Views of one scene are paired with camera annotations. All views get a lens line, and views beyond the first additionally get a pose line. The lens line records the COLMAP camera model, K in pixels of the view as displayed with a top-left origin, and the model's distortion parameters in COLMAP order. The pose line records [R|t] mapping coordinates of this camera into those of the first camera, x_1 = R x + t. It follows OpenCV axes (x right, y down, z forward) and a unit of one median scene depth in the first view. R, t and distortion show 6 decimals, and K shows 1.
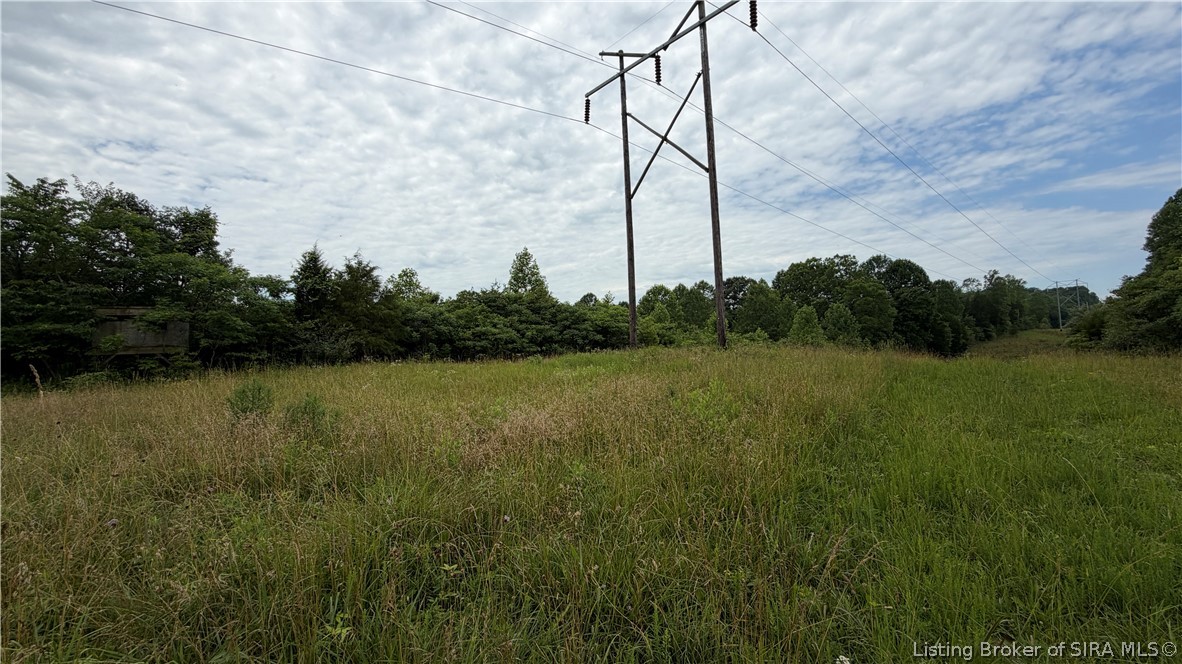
lens RADIAL K [[507.7, 0, 593.2], [0, 507.7, 369.3], [0, 0, 1]] dist [0.000131, -0.000166]
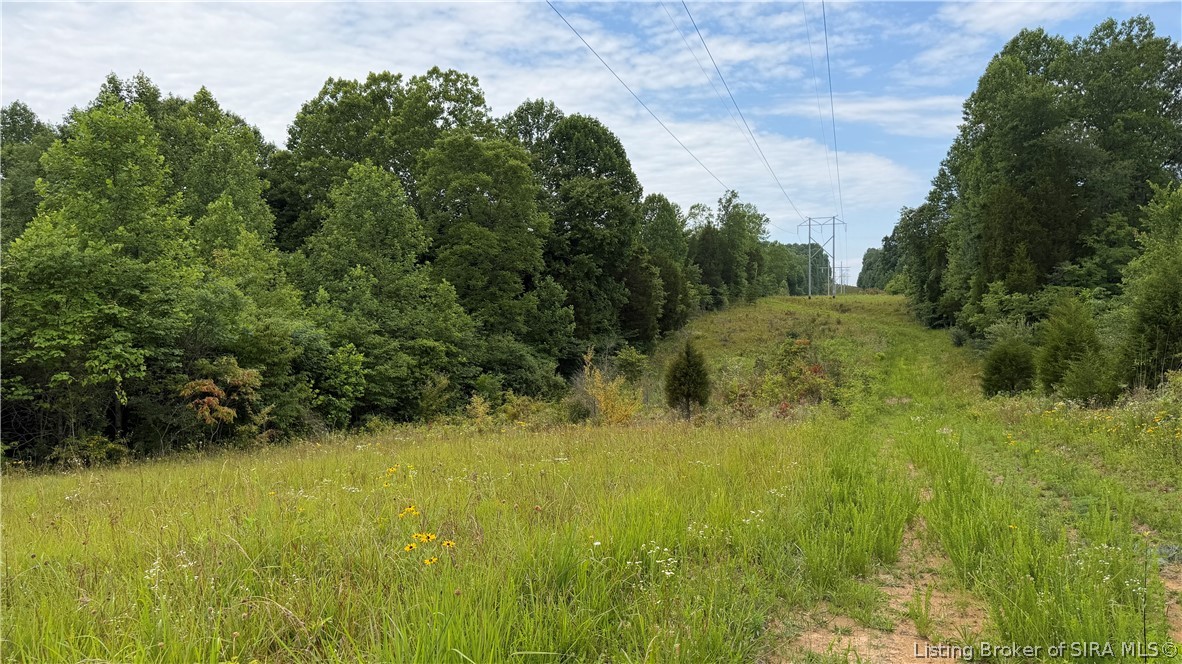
lens RADIAL K [[899.3, 0, 591.0], [0, 899.3, 332.0], [0, 0, 1]] dist [-0.246877, -0.000591]
pose [[0.864931, 0.029968, 0.500995, 0.058626], [-0.023664, 0.999541, -0.018935, -0.002418], [-0.501332, 0.004521, 0.865243, 0.082287]]
